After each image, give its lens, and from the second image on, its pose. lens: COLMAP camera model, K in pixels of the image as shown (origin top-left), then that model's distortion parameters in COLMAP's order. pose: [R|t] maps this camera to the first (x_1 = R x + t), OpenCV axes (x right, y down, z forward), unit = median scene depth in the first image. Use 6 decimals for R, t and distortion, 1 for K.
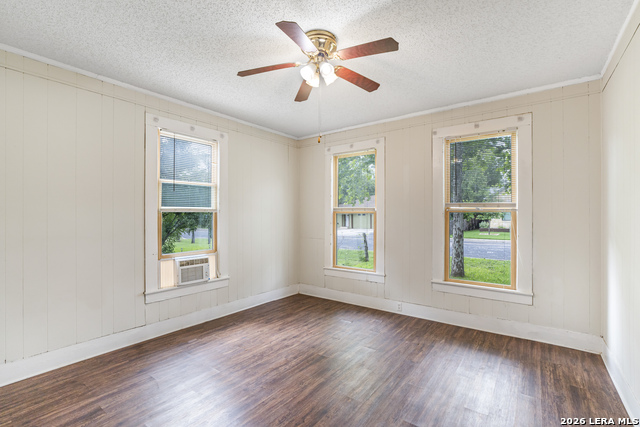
lens RADIAL K [[299.1, 0, 318.5], [0, 299.1, 212.7], [0, 0, 1]] dist [-0.024944, 0.009866]
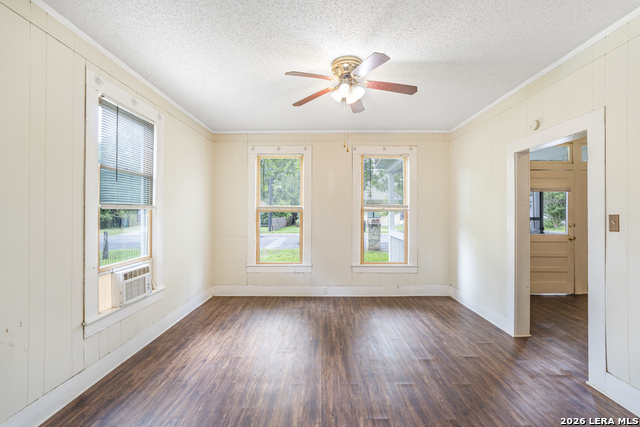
lens RADIAL K [[288.2, 0, 319.5], [0, 288.2, 212.4], [0, 0, 1]] dist [-0.007967, 0.000696]
pose [[0.797883, 0.003188, 0.602804, -0.479562], [-0.006738, 0.999971, 0.003631, 0.000200], [-0.602775, -0.006959, 0.797881, 0.104113]]
